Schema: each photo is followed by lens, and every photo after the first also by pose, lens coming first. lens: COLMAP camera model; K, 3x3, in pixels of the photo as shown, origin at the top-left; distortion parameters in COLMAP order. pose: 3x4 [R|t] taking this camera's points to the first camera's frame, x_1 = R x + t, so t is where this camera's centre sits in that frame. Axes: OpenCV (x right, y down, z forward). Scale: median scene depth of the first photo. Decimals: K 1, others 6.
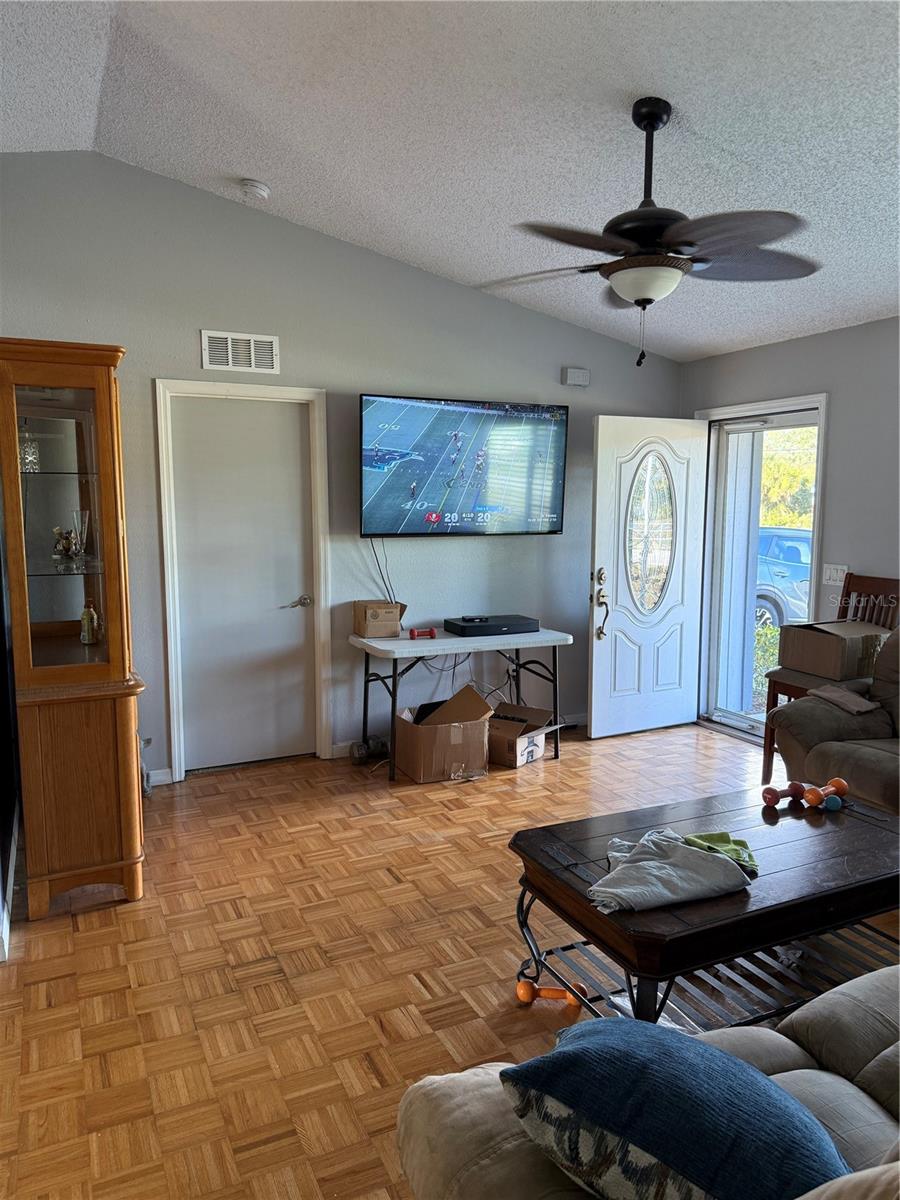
lens RADIAL K [[842.7, 0, 450.3], [0, 842.7, 597.2], [0, 0, 1]] dist [0.029555, -0.036709]
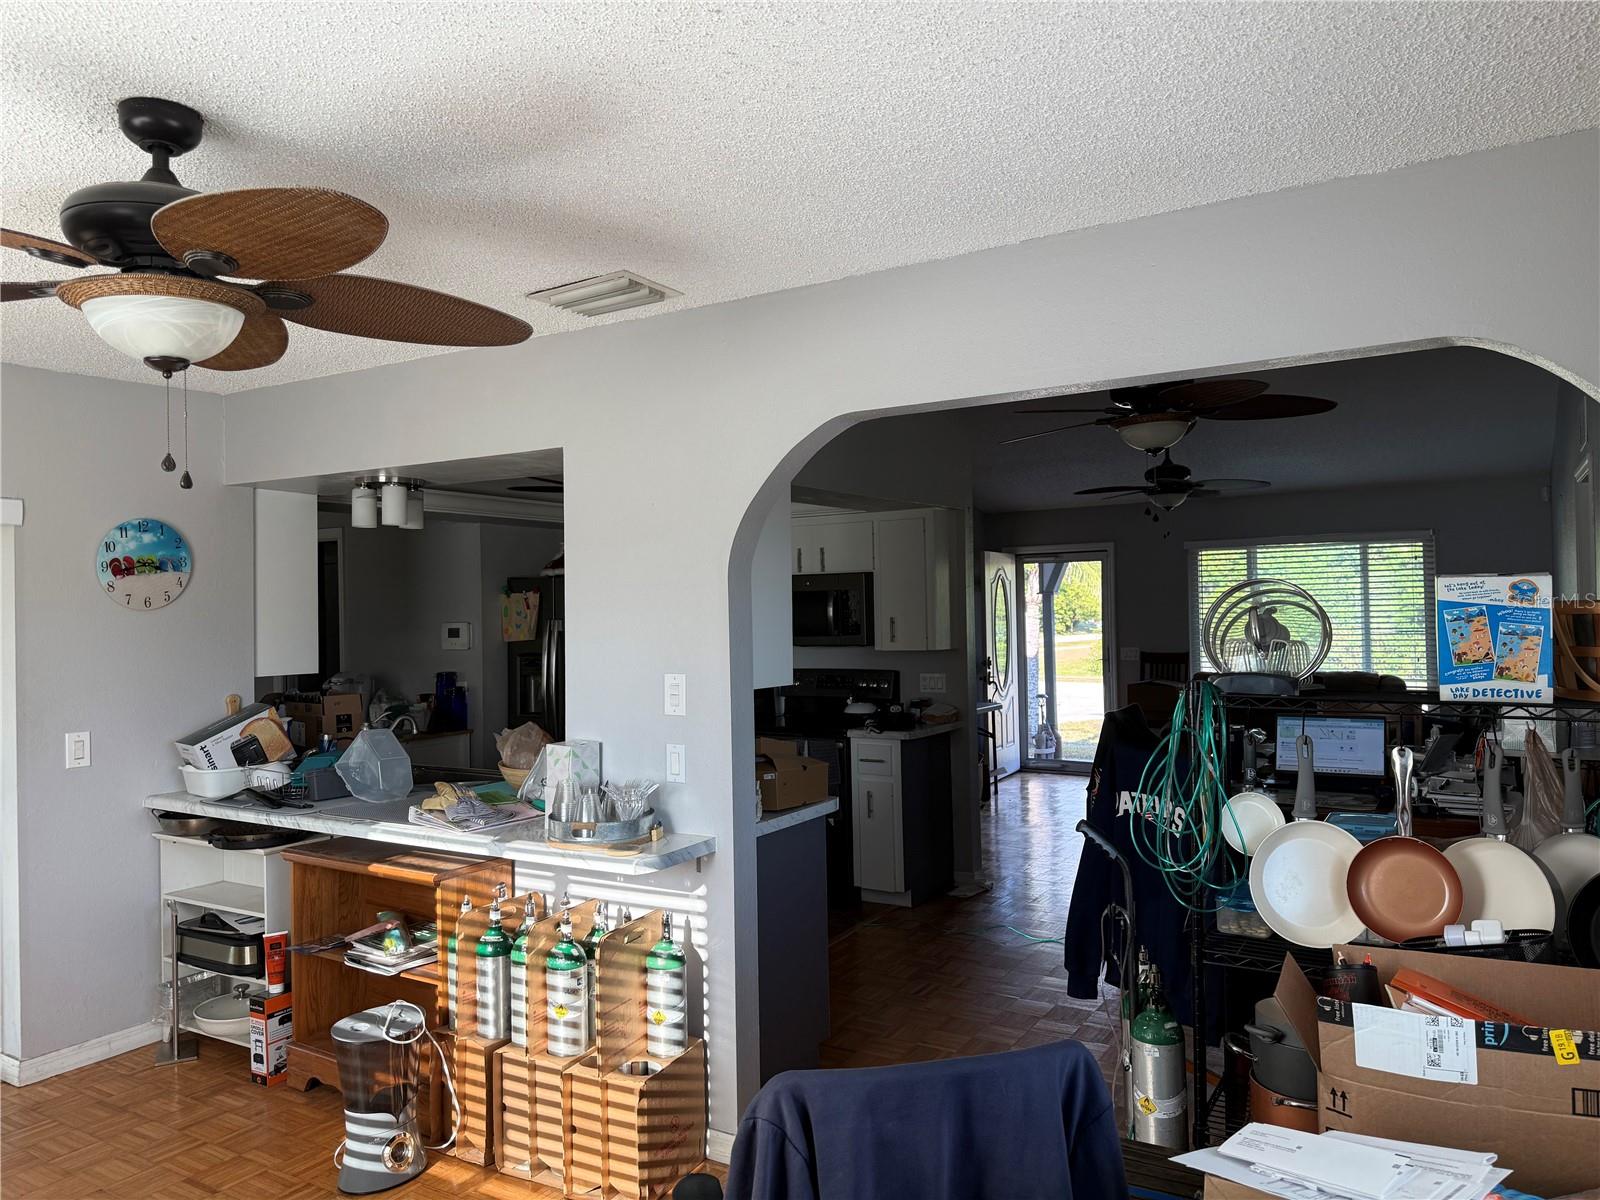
lens RADIAL K [[1123.6, 0, 793.6], [0, 1123.6, 605.6], [0, 0, 1]] dist [0.029555, -0.036709]
pose [[0.842505, -0.013967, 0.538507, -1.115888], [0.083575, 0.990949, -0.105053, 0.050344], [-0.532166, 0.133513, 0.836047, -0.419477]]
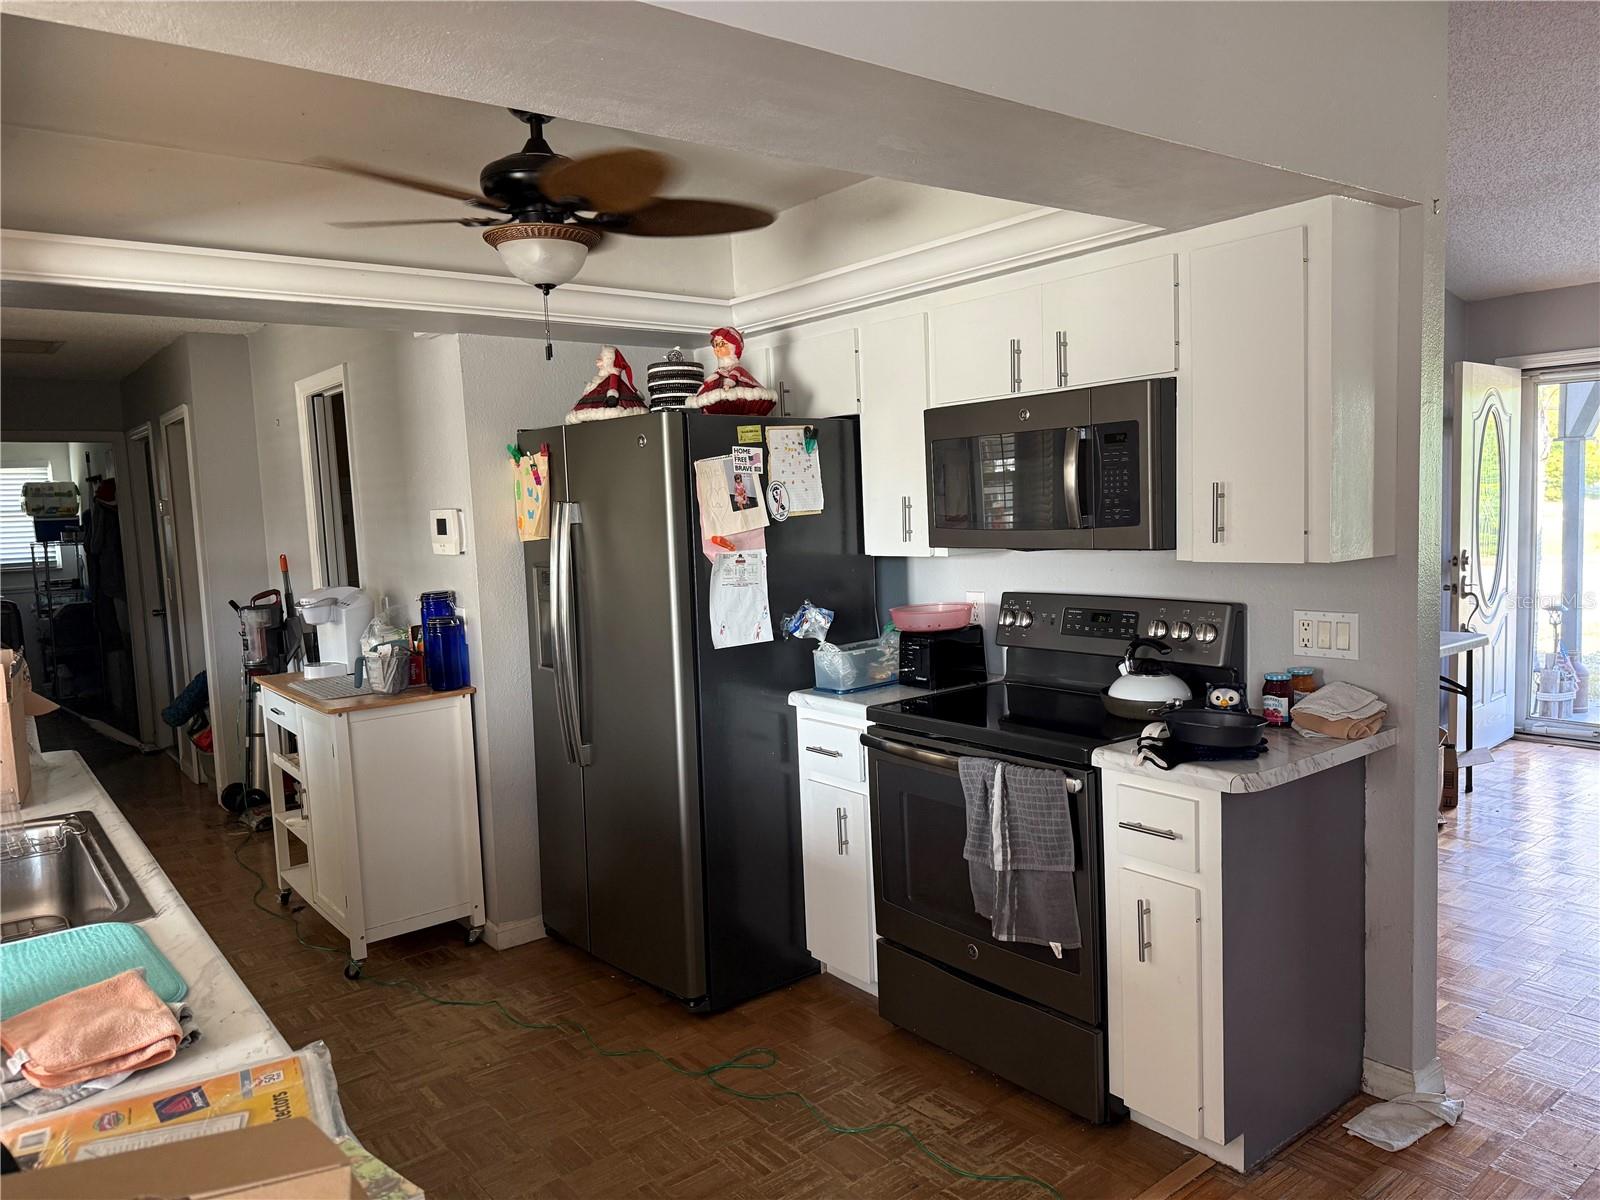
lens RADIAL K [[1123.6, 0, 793.6], [0, 1123.6, 605.6], [0, 0, 1]] dist [0.029555, -0.036709]
pose [[0.976075, -0.060711, 0.208785, -0.673257], [0.066255, 0.997609, -0.019656, -0.003158], [-0.207092, 0.033019, 0.977764, 0.079492]]
